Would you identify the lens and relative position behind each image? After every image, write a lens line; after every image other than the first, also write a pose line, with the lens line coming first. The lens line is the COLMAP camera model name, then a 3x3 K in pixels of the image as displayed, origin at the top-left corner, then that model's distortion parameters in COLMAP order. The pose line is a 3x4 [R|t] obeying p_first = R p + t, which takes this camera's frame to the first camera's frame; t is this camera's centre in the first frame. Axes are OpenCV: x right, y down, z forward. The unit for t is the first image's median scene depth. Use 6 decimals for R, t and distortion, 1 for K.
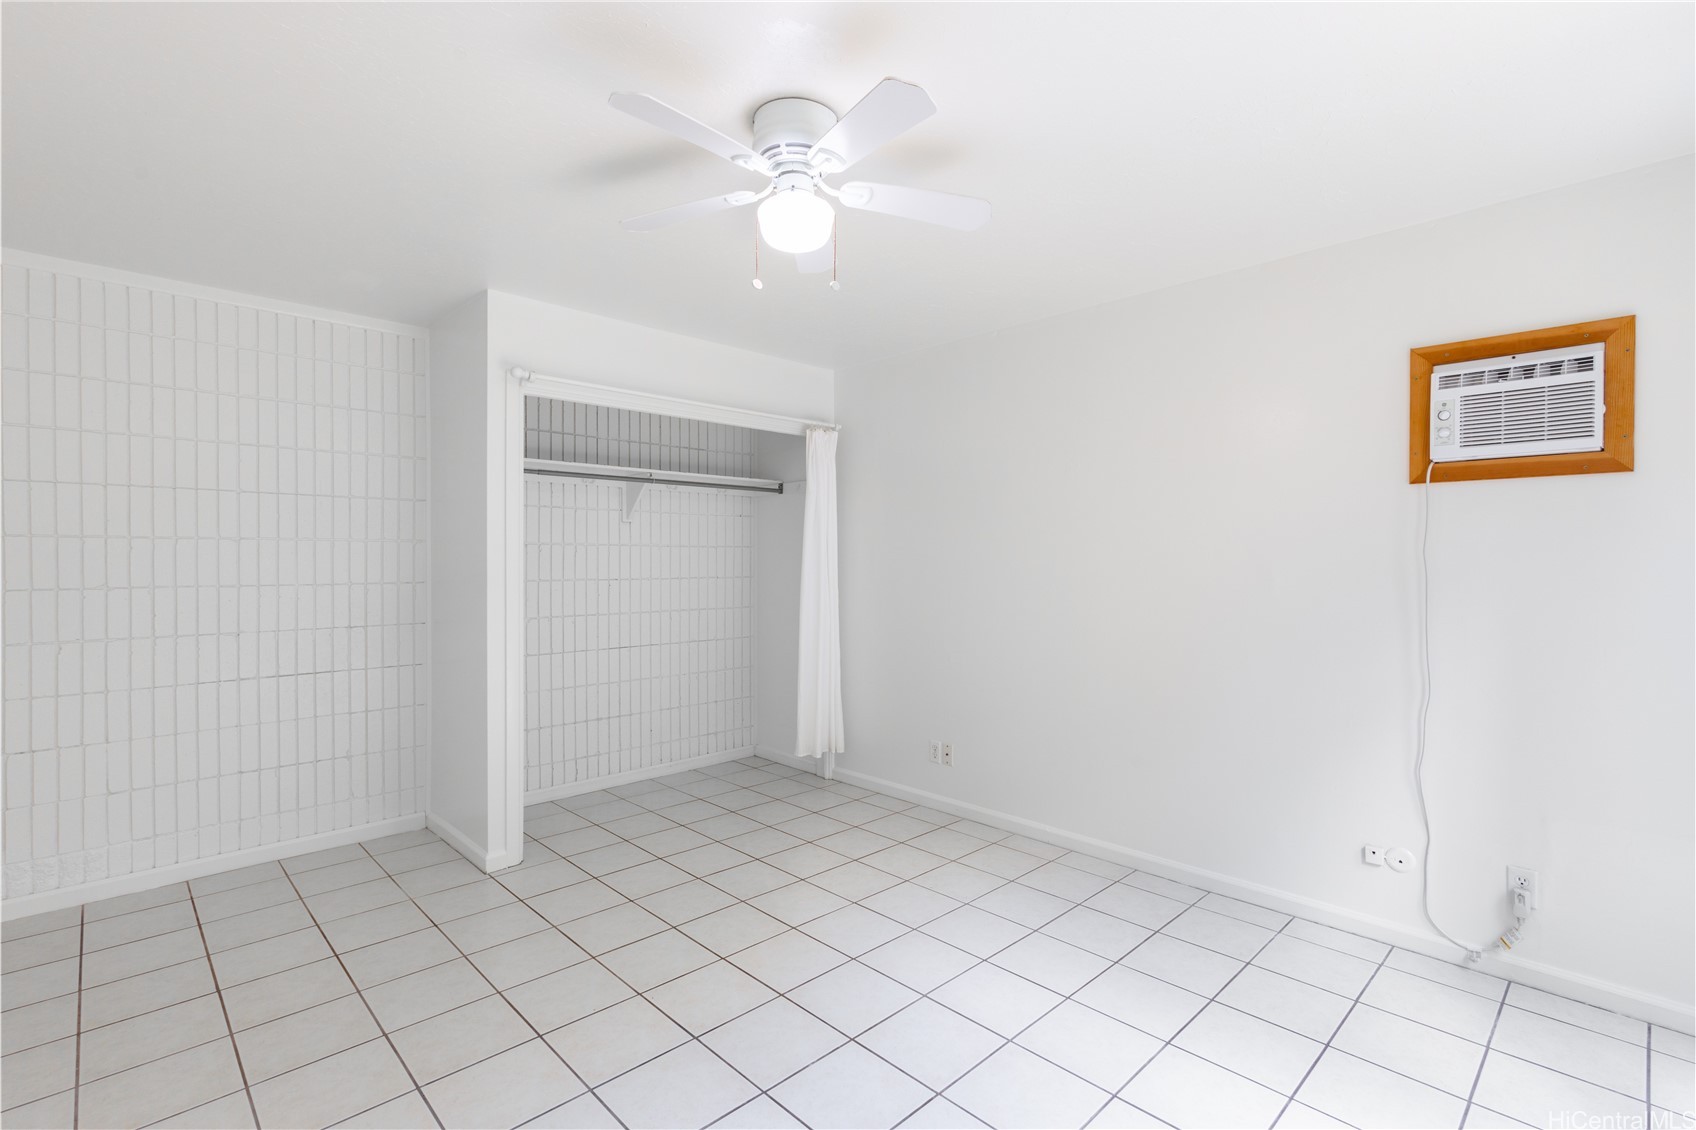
lens RADIAL K [[786.3, 0, 848.1], [0, 786.3, 566.7], [0, 0, 1]] dist [0.001354, -0.000272]
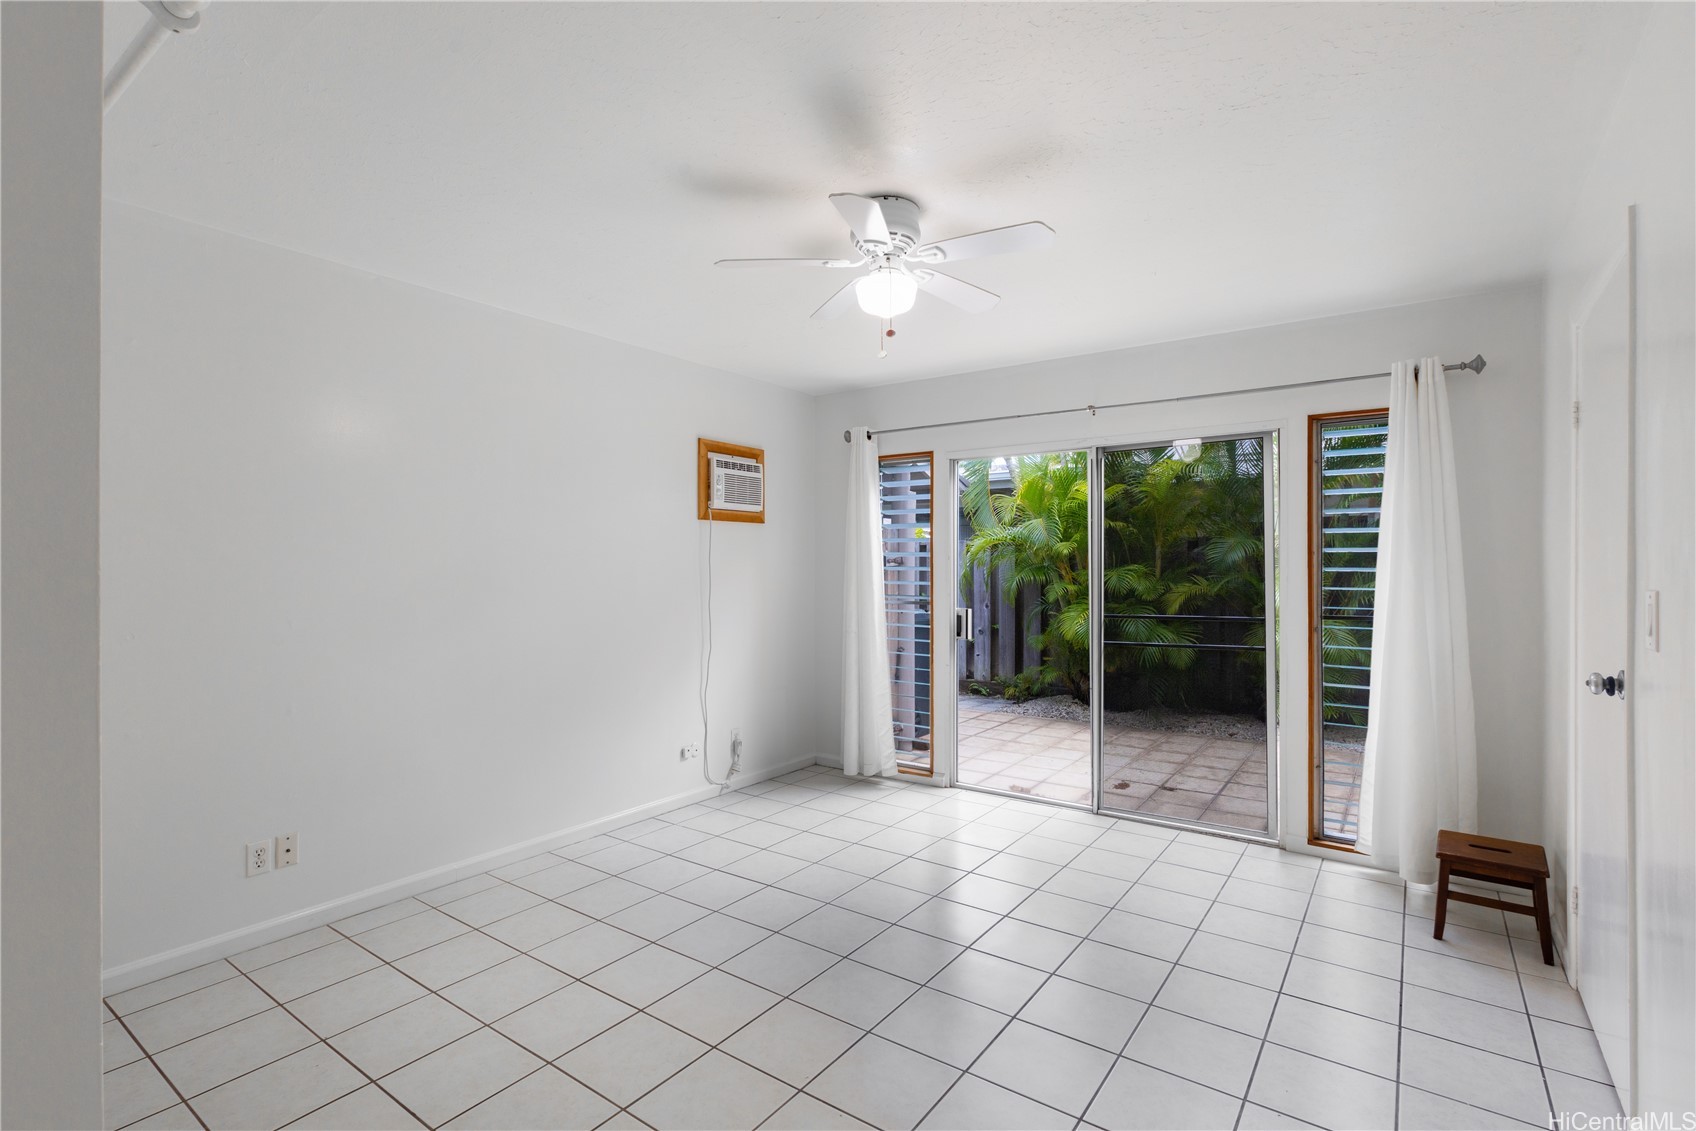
lens RADIAL K [[786.3, 0, 850.0], [0, 786.3, 561.7], [0, 0, 1]] dist [0.001354, -0.000272]
pose [[-0.168559, -0.002746, 0.985688, -0.985749], [0.003698, 0.999987, 0.003419, -0.021304], [-0.985685, 0.004221, -0.168547, 0.985801]]
